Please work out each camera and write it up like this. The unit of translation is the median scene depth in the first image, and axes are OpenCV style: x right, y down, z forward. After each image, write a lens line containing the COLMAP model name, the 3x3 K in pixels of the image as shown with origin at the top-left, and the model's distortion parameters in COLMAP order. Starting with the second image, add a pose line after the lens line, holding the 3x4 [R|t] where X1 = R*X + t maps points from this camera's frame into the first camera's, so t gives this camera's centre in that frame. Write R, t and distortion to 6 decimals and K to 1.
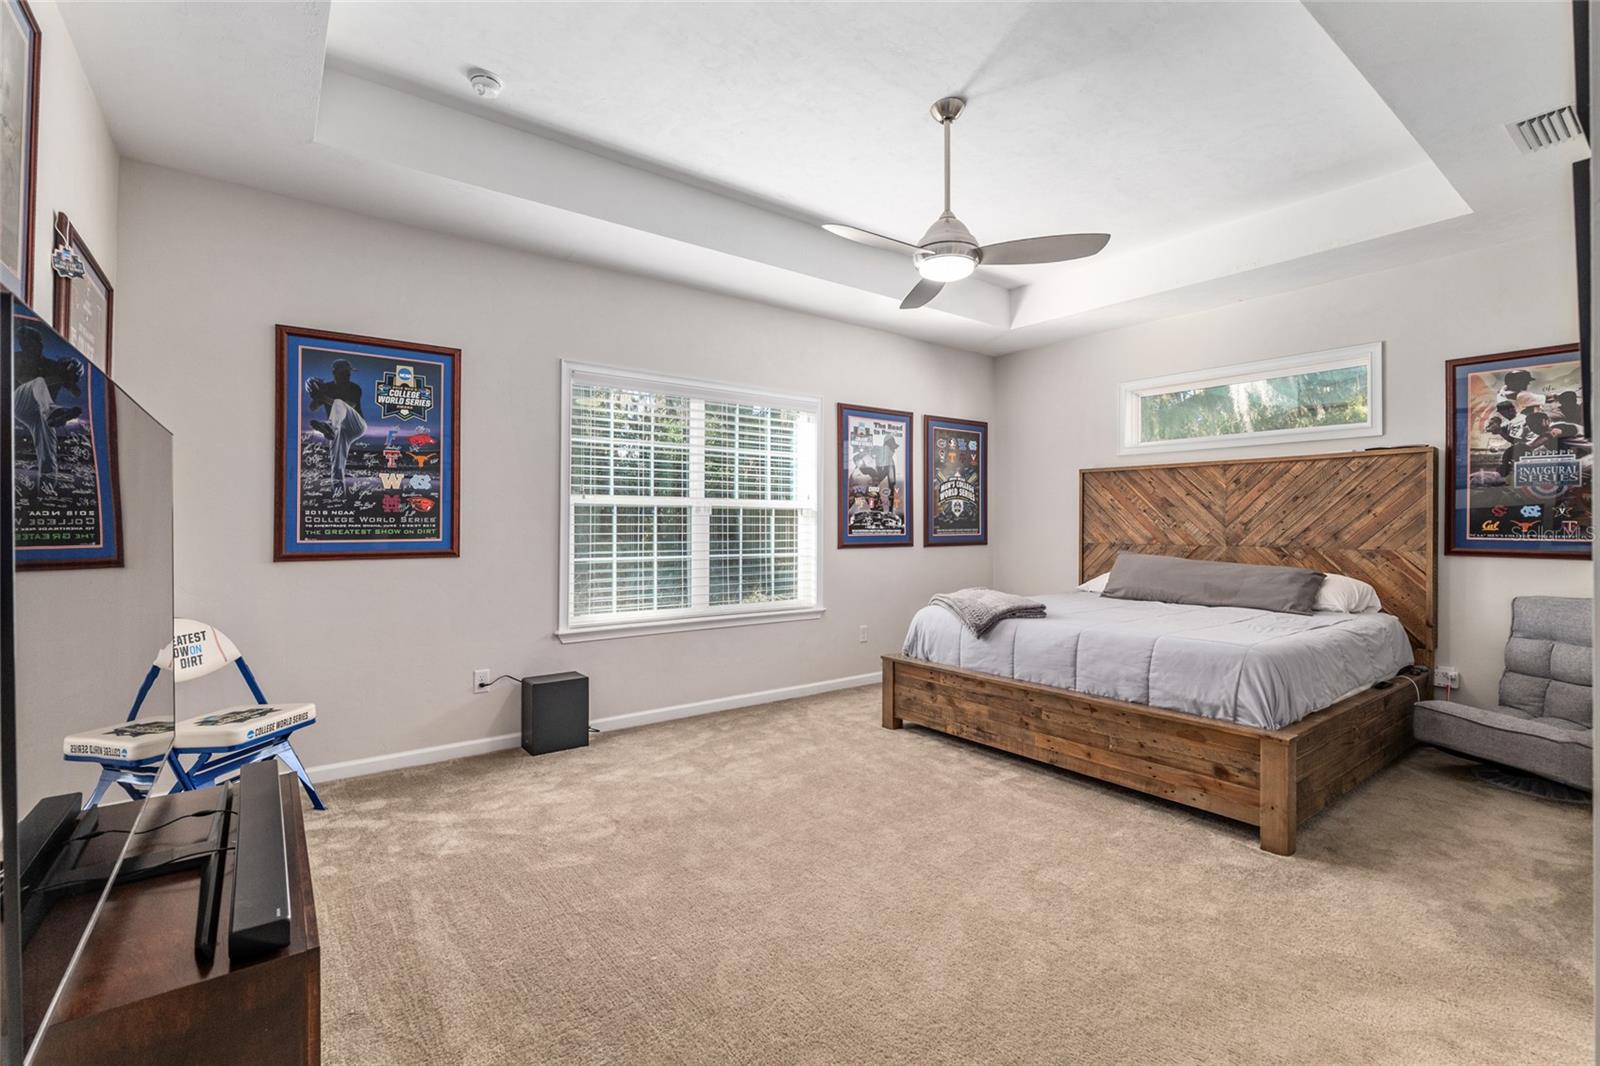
lens RADIAL K [[677.5, 0, 800.0], [0, 677.5, 533.0], [0, 0, 1]] dist [-0.001675, -0.000359]
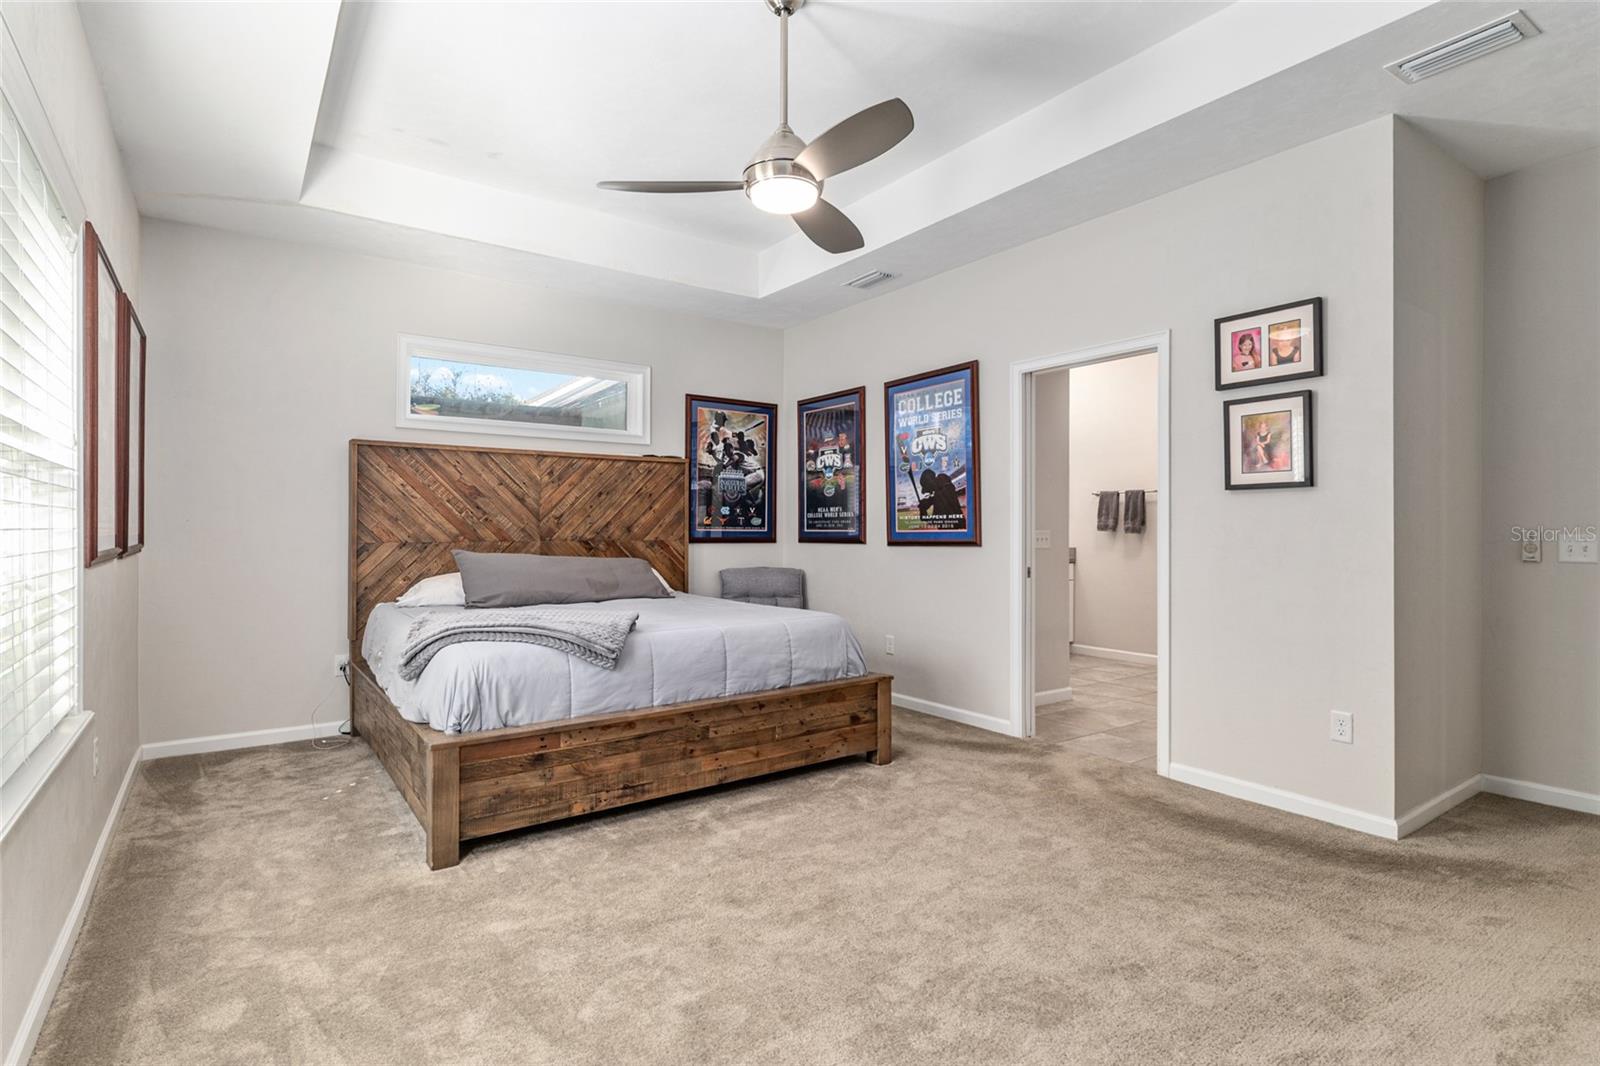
lens RADIAL K [[791.3, 0, 800.0], [0, 791.3, 533.0], [0, 0, 1]] dist [0.001419, 0.000048]
pose [[0.048867, -0.010127, 0.998754, -0.565408], [0.008635, 0.999916, 0.009716, 0.000540], [-0.998768, 0.008149, 0.048950, 0.714567]]
